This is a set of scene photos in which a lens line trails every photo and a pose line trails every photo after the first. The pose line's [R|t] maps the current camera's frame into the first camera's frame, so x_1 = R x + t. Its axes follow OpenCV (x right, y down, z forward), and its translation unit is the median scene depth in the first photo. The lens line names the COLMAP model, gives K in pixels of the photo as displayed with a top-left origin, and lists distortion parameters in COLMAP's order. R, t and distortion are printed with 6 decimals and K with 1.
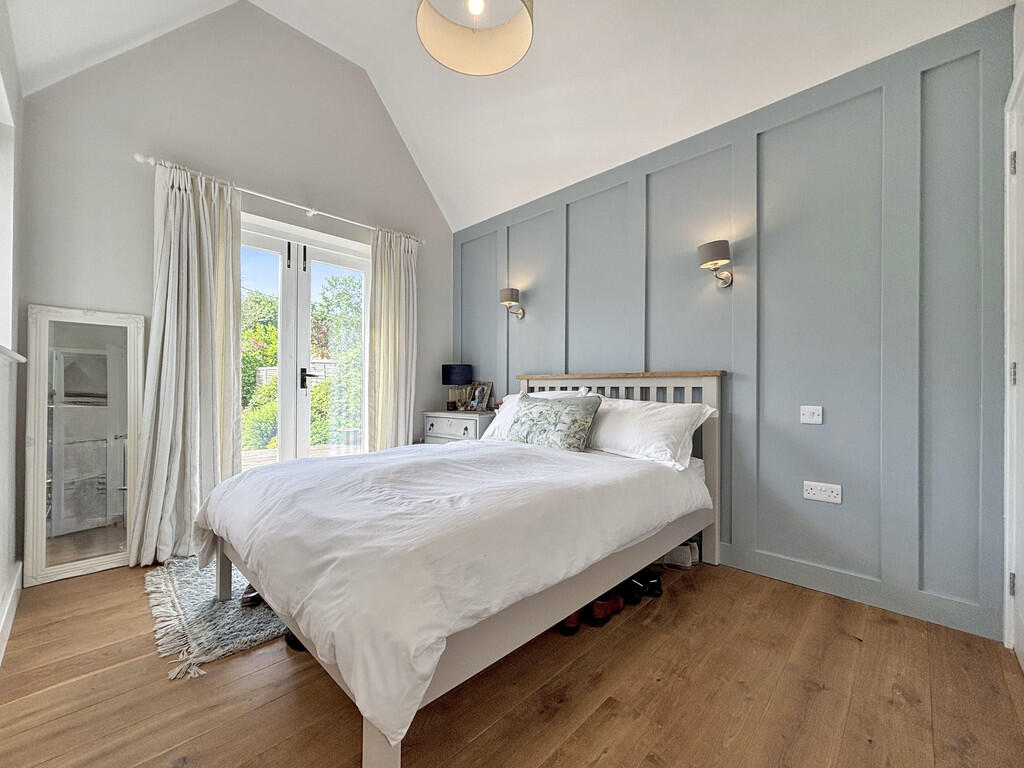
lens RADIAL K [[416.4, 0, 512.0], [0, 416.4, 384.0], [0, 0, 1]] dist [-0.001648, -0.000154]
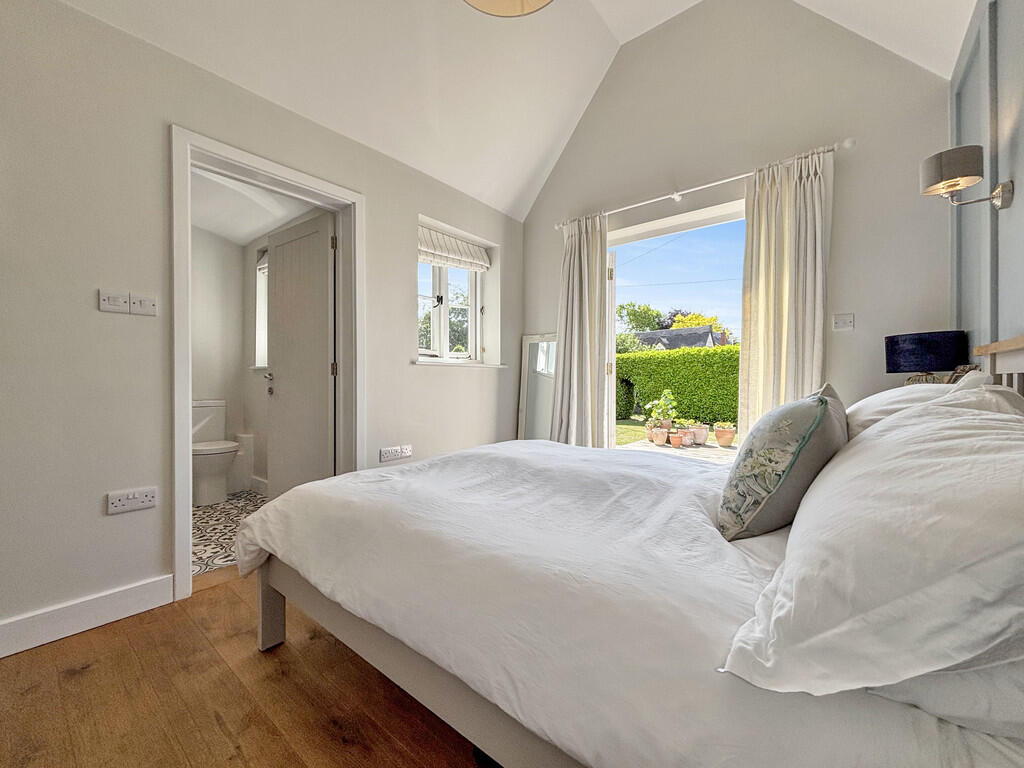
lens RADIAL K [[416.4, 0, 512.0], [0, 416.4, 384.0], [0, 0, 1]] dist [-0.001648, -0.000154]
pose [[0.078580, 0.000700, -0.996908, 0.548619], [0.012620, 0.999919, 0.001697, 0.011268], [0.996828, -0.012715, 0.078565, 0.684415]]
